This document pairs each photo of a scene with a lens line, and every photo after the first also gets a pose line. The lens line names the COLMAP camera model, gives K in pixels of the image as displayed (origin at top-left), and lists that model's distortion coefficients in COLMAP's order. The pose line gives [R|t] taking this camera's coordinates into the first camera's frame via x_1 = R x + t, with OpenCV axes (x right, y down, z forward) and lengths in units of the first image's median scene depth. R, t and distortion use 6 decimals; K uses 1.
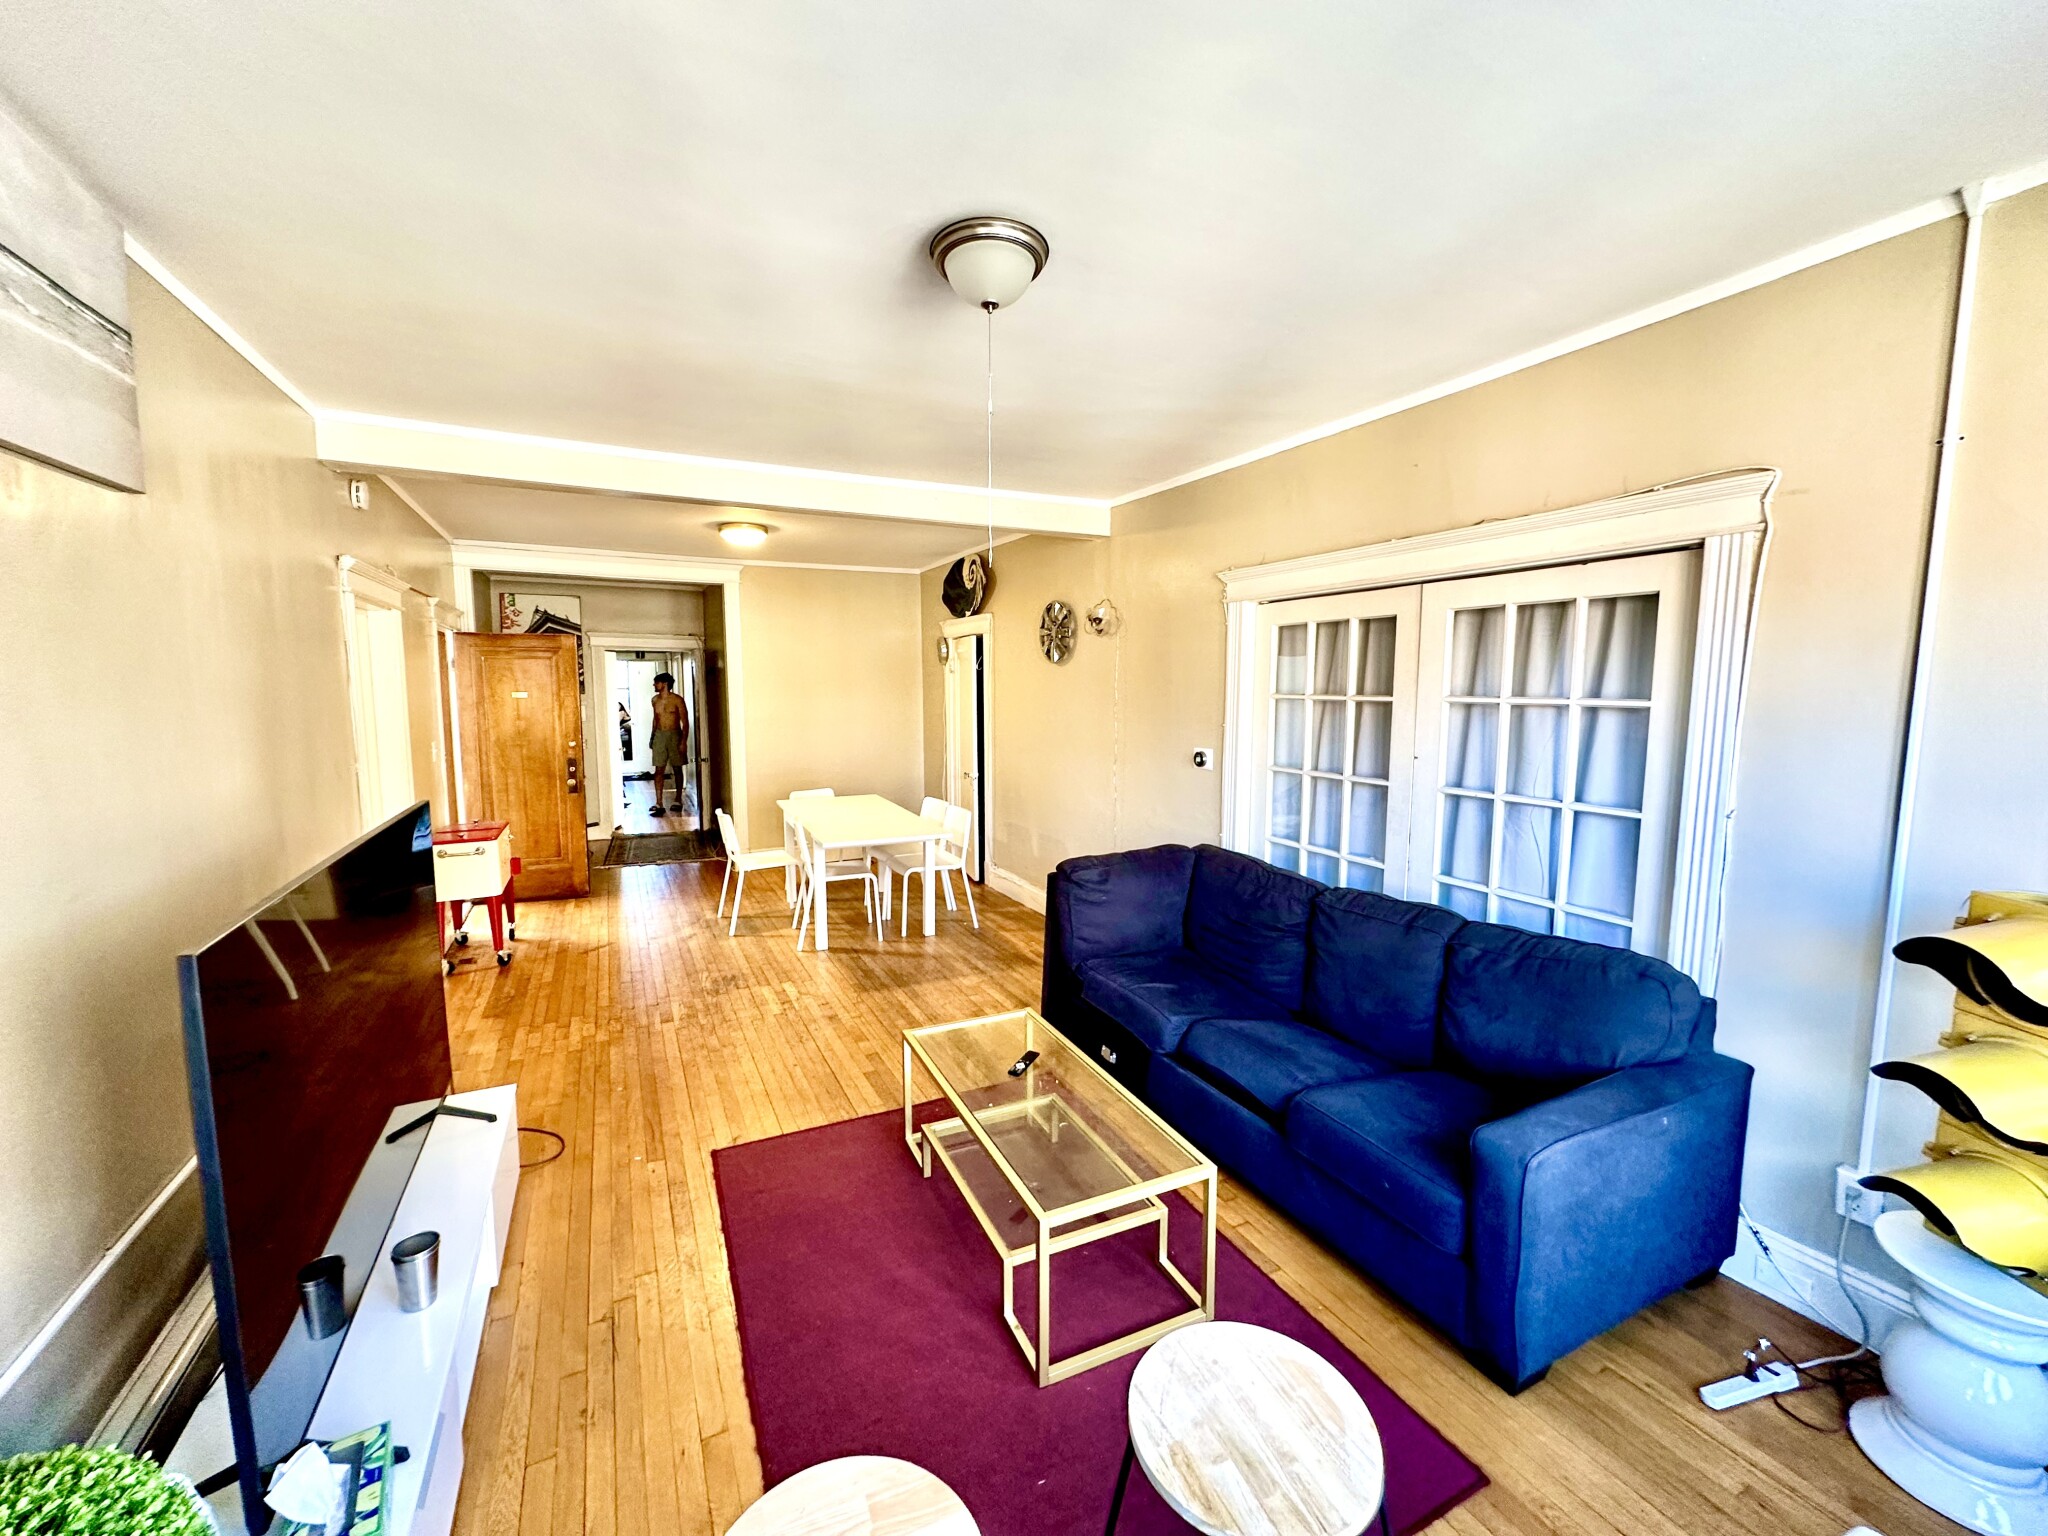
lens RADIAL K [[813.4, 0, 1017.6], [0, 813.4, 770.1], [0, 0, 1]] dist [-0.002633, 0.000515]
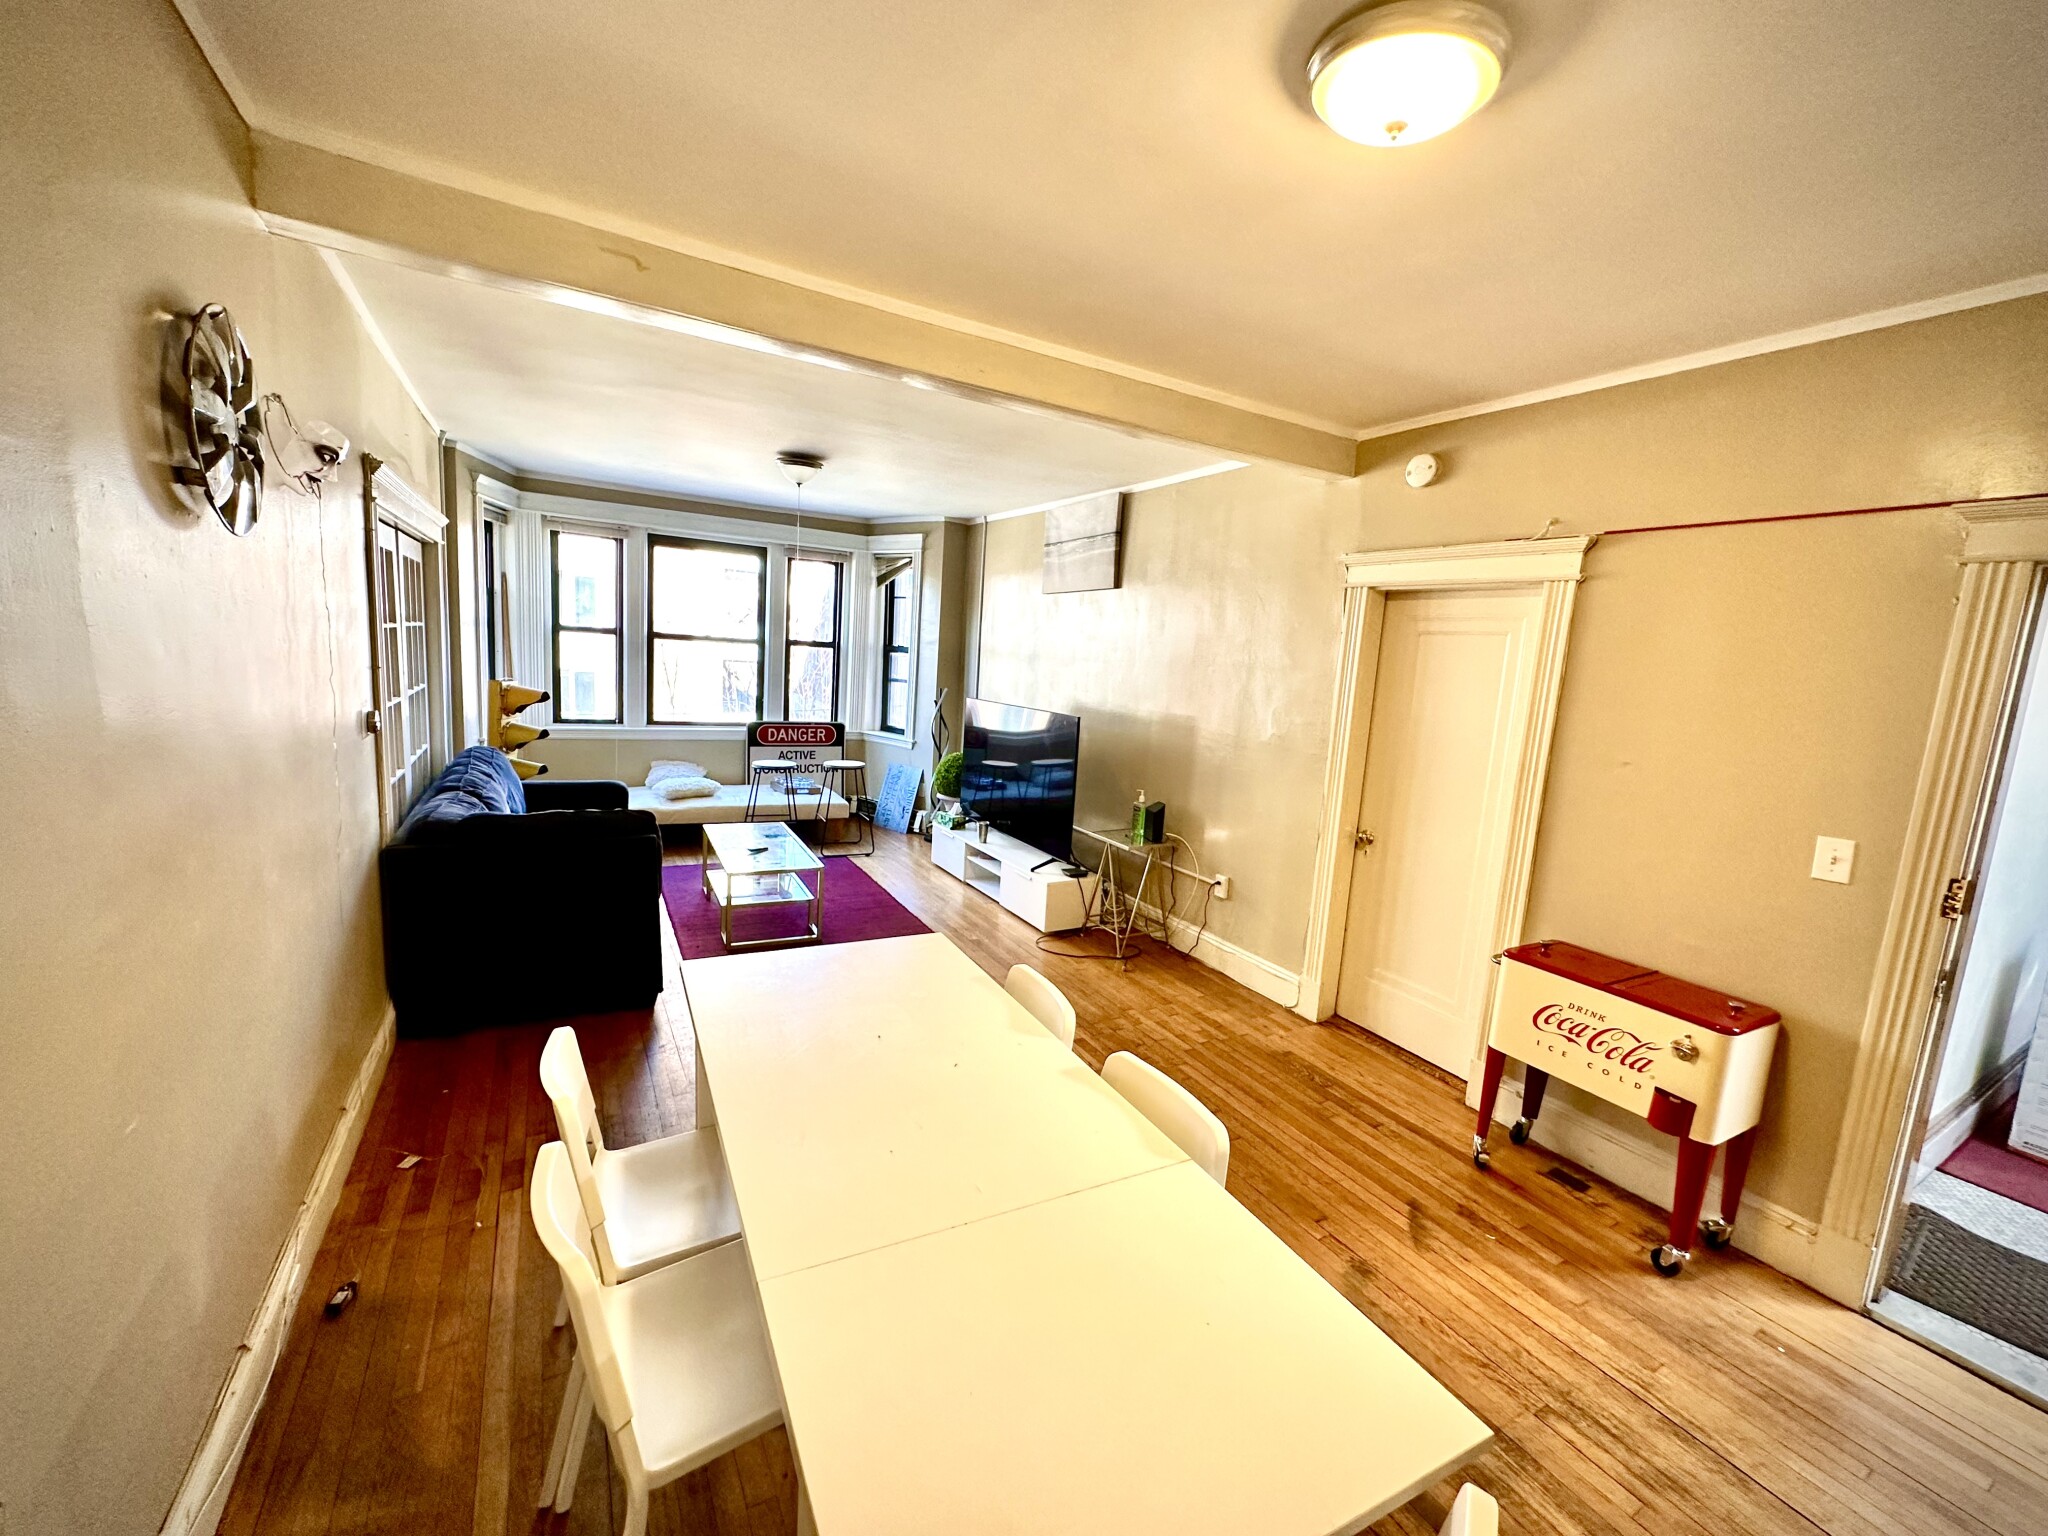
lens RADIAL K [[813.4, 0, 1023.1], [0, 813.4, 767.9], [0, 0, 1]] dist [-0.002633, 0.000515]
pose [[-0.996660, -0.056130, -0.059314, -0.287655], [-0.069058, 0.966978, 0.245325, -0.183320], [0.043586, 0.248601, -0.967625, 1.701518]]
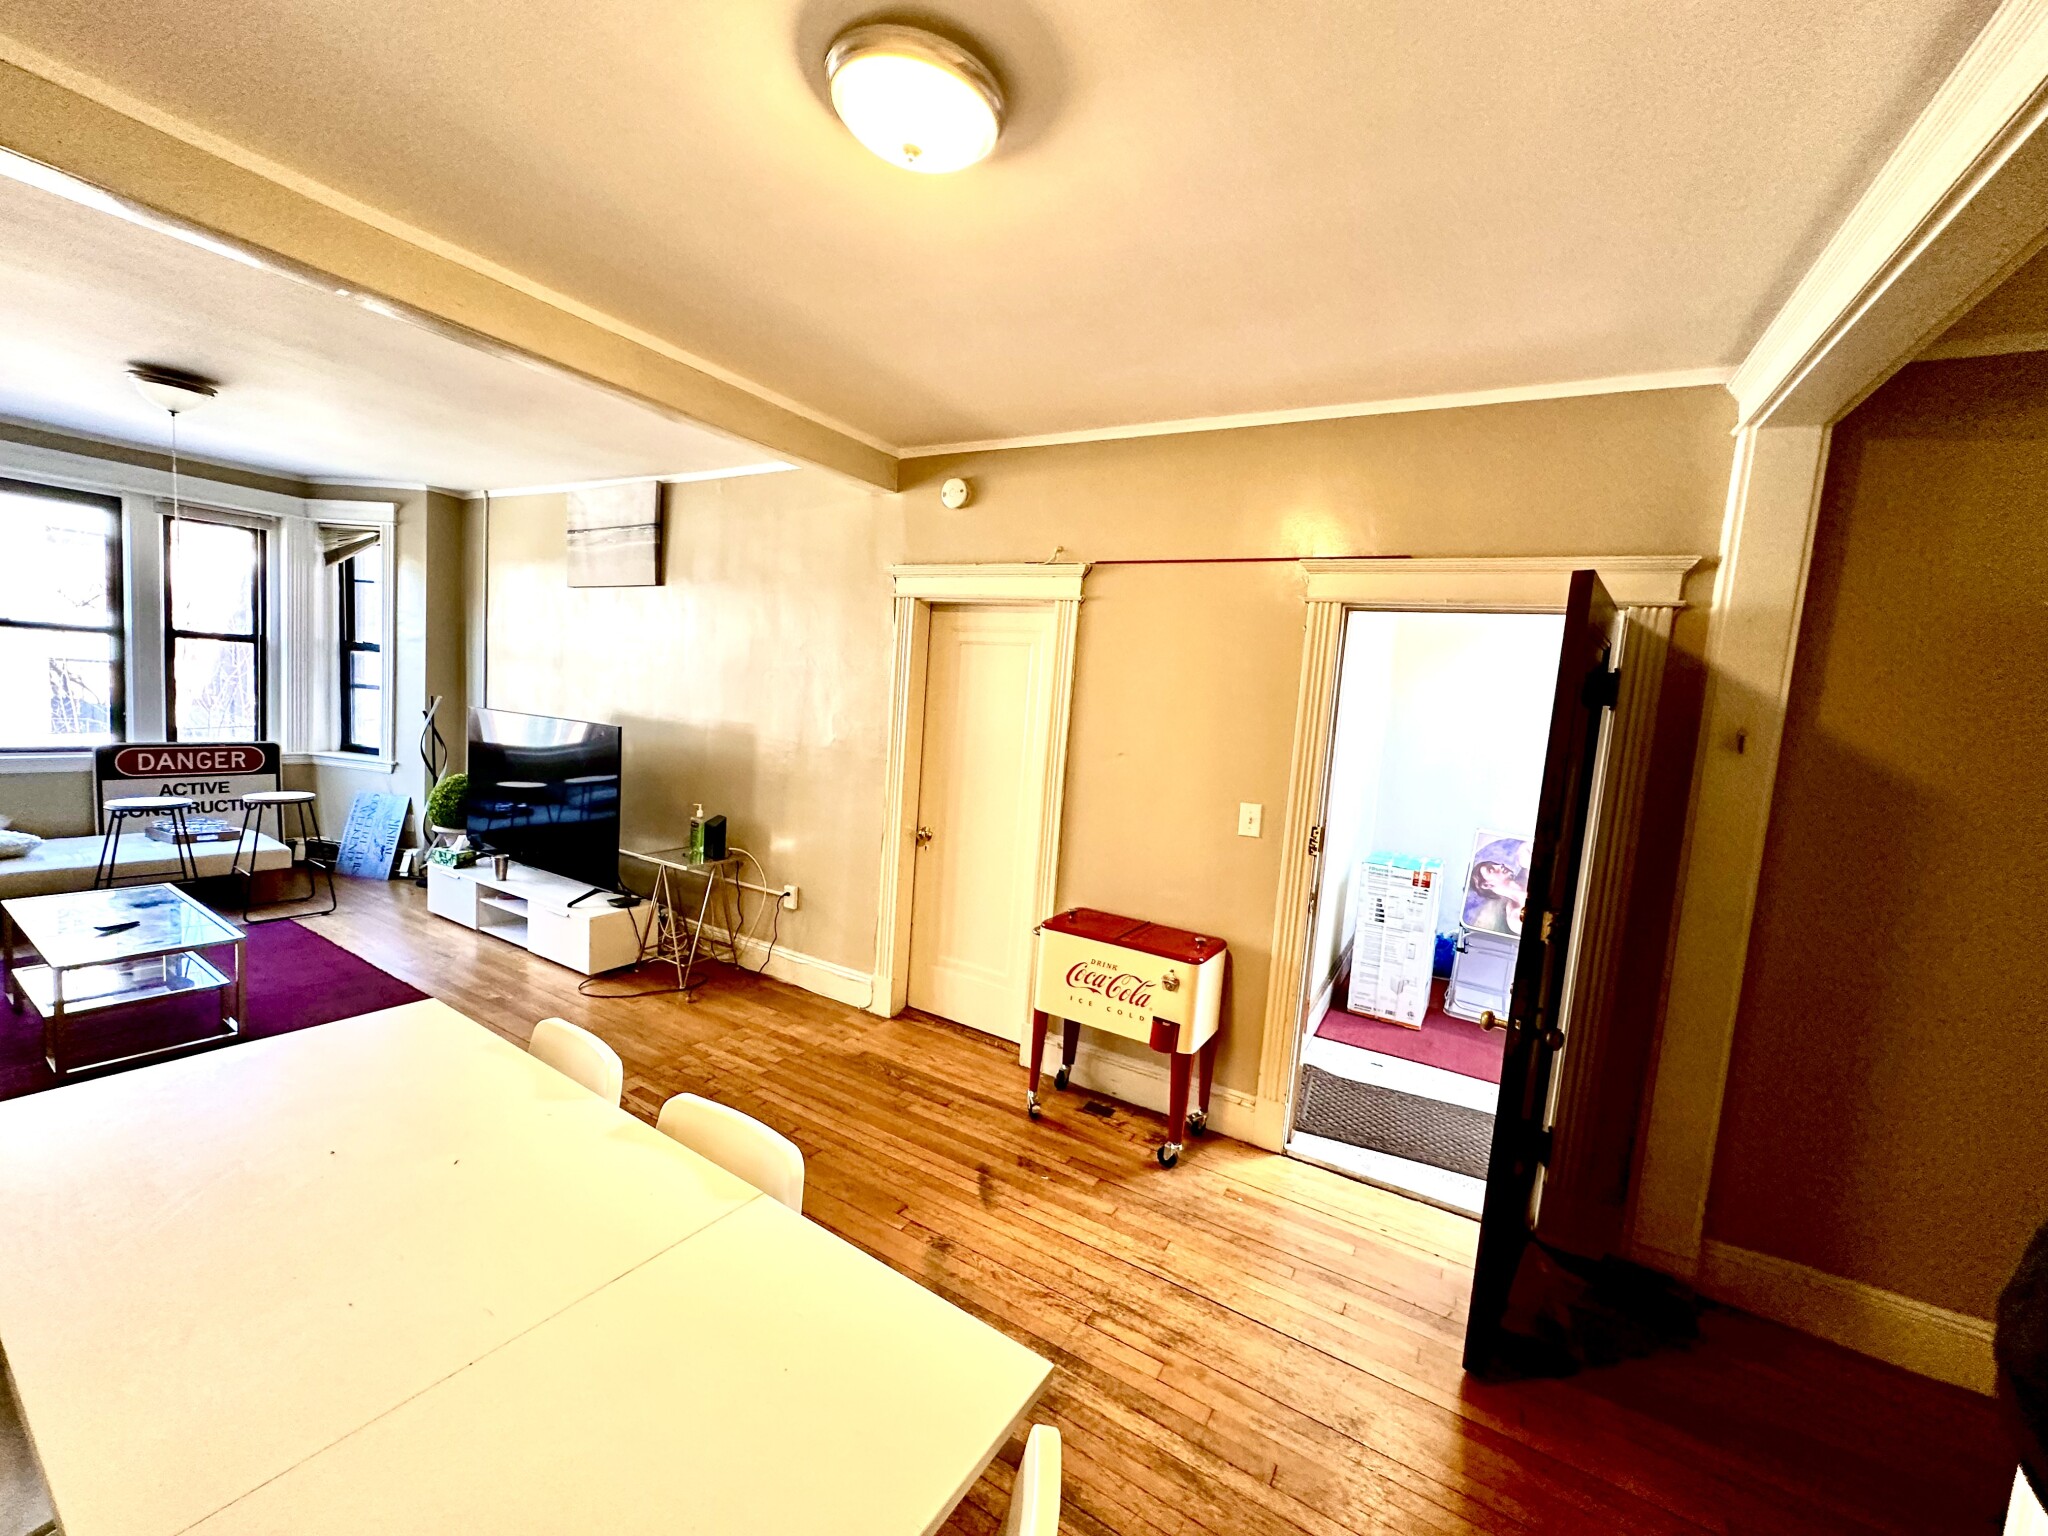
lens RADIAL K [[813.4, 0, 1019.7], [0, 813.4, 766.9], [0, 0, 1]] dist [-0.002633, 0.000515]
pose [[-0.839519, -0.012891, -0.543178, -0.297600], [-0.131545, 0.974799, 0.180176, -0.177815], [0.527166, 0.222714, -0.820058, 1.689958]]
